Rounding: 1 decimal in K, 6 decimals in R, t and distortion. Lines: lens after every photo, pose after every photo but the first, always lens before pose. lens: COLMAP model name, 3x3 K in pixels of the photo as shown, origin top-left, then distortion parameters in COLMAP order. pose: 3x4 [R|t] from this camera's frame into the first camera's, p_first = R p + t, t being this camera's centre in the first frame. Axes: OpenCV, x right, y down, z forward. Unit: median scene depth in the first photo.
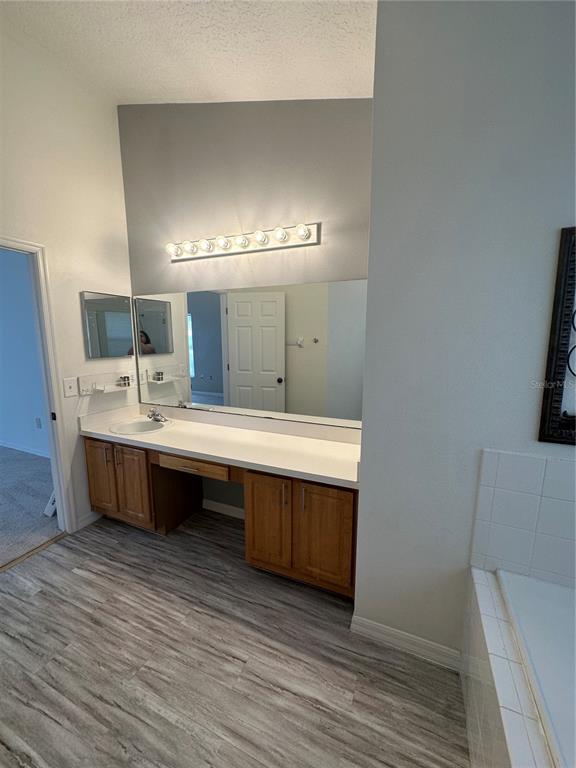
lens RADIAL K [[306.9, 0, 288.2], [0, 306.9, 382.8], [0, 0, 1]] dist [-0.002830, 0.000396]
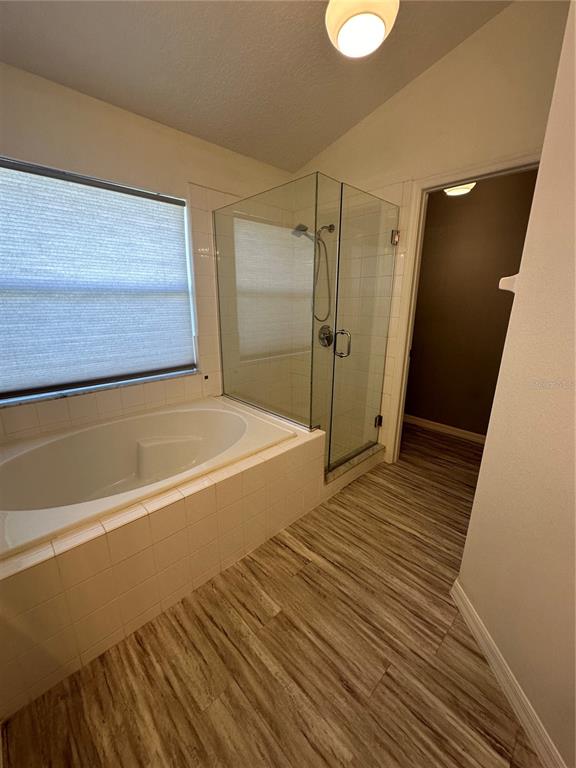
lens RADIAL K [[306.9, 0, 288.2], [0, 306.9, 382.8], [0, 0, 1]] dist [-0.002830, 0.000396]
pose [[-0.924695, -0.107719, 0.365151, -0.192507], [0.049507, 0.916969, 0.395875, -0.034540], [-0.377475, 0.384141, -0.842584, 0.826340]]
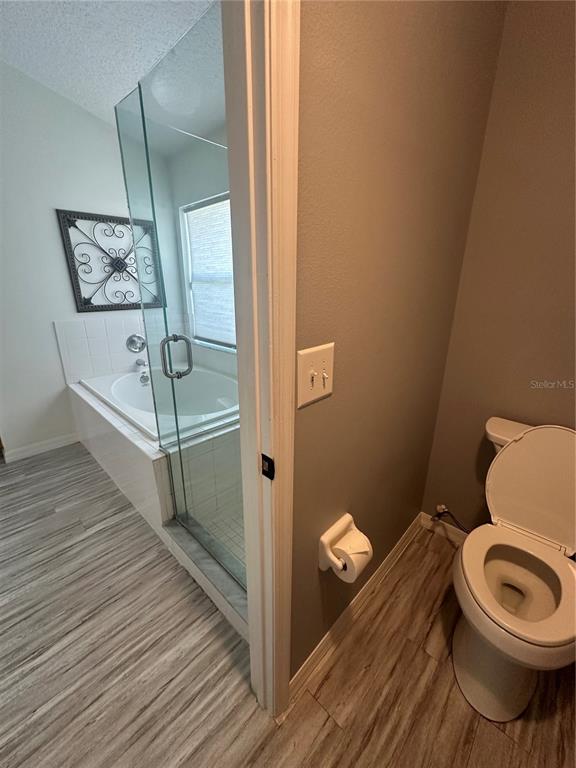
lens RADIAL K [[305.8, 0, 285.9], [0, 305.8, 384.4], [0, 0, 1]] dist [-0.000970, 0.000023]
pose [[0.347796, -0.288854, 0.891965, -0.501082], [0.134290, 0.956896, 0.257518, 0.210862], [-0.927903, 0.030218, 0.371595, -0.775367]]
